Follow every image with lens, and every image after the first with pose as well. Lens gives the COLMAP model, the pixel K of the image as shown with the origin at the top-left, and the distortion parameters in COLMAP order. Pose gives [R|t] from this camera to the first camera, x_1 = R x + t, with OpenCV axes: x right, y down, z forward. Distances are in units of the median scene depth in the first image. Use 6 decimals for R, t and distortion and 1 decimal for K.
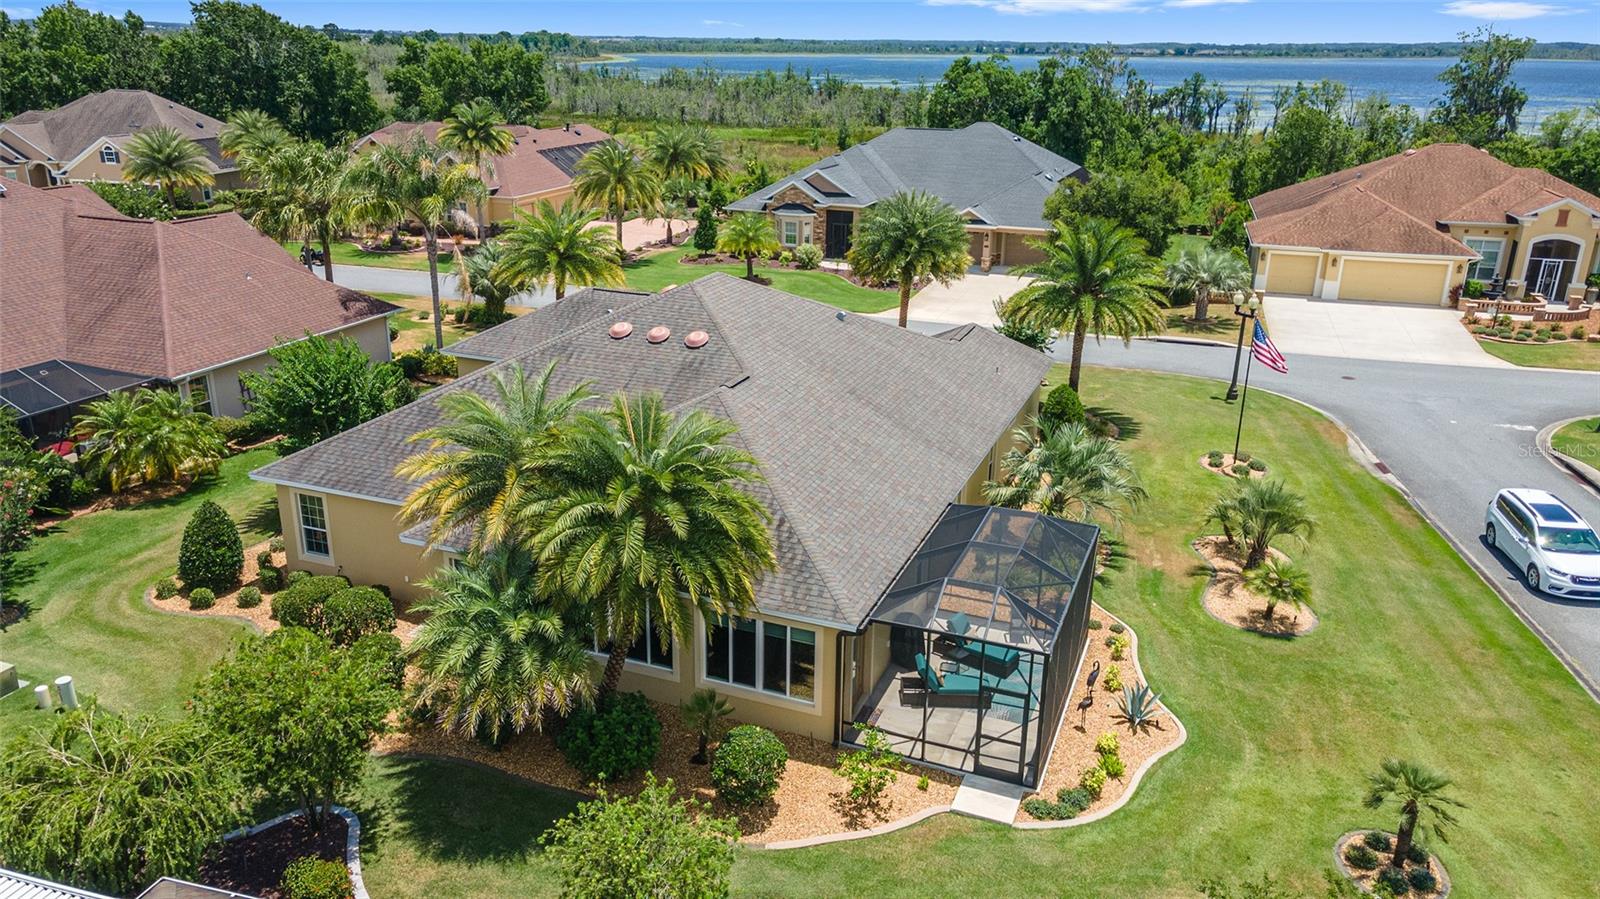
lens RADIAL K [[1159.4, 0, 788.7], [0, 1159.4, 446.2], [0, 0, 1]] dist [0.011963, 0.051624]
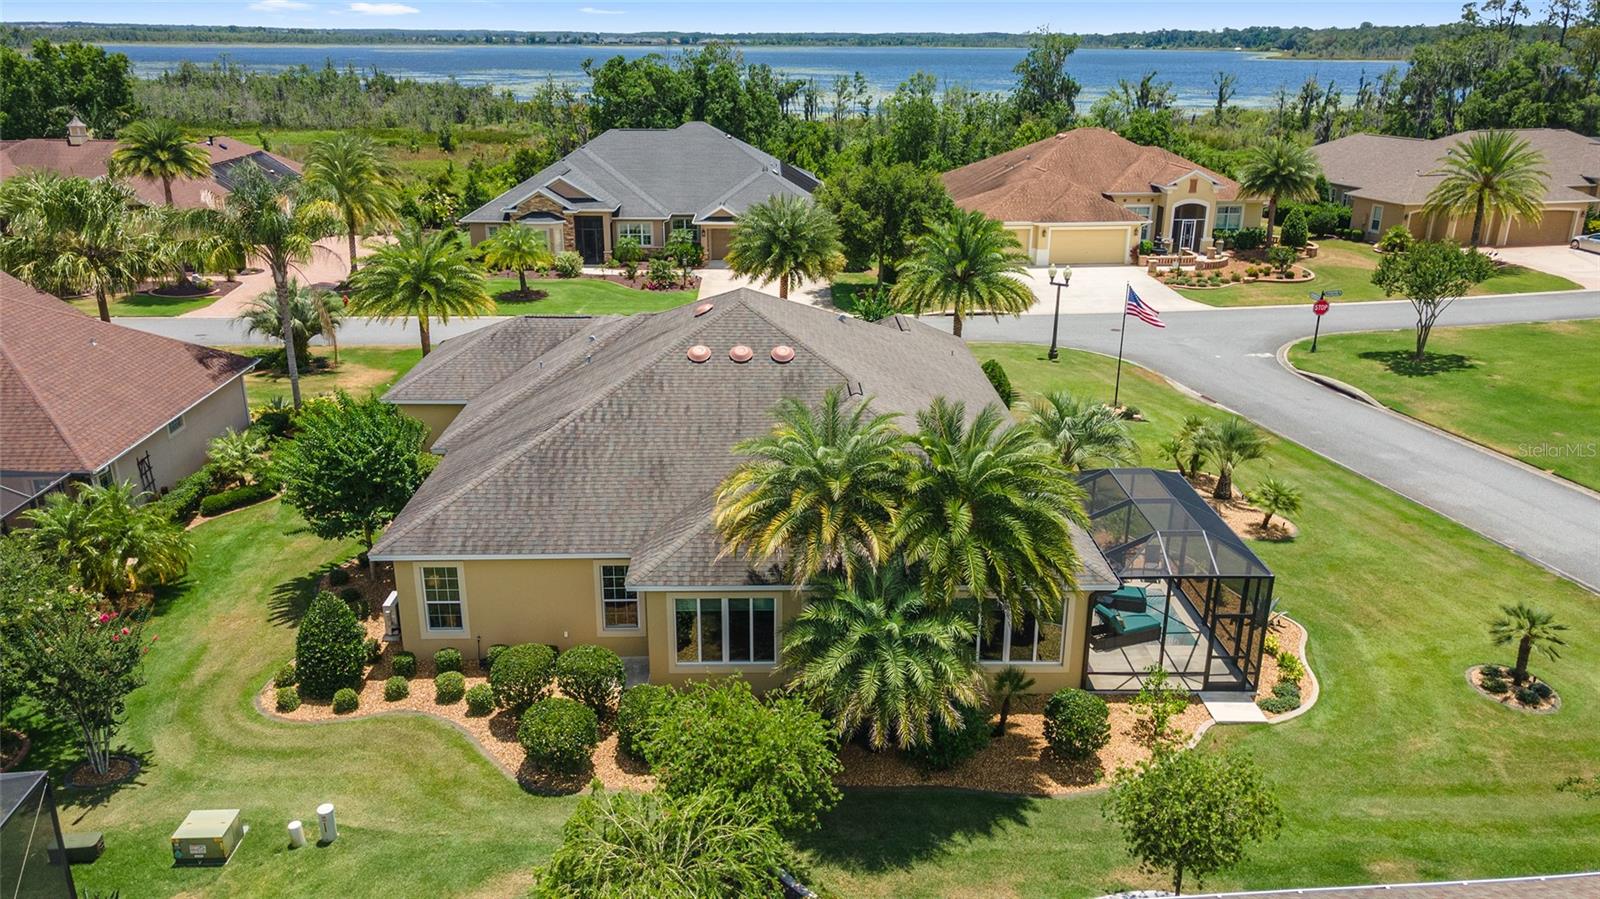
lens RADIAL K [[1159.4, 0, 788.7], [0, 1159.4, 446.2], [0, 0, 1]] dist [0.011963, 0.051624]
pose [[0.922860, -0.138143, 0.359507, -0.212874], [0.135183, 0.990254, 0.033496, -0.020742], [-0.360631, 0.017687, 0.932541, 0.016271]]
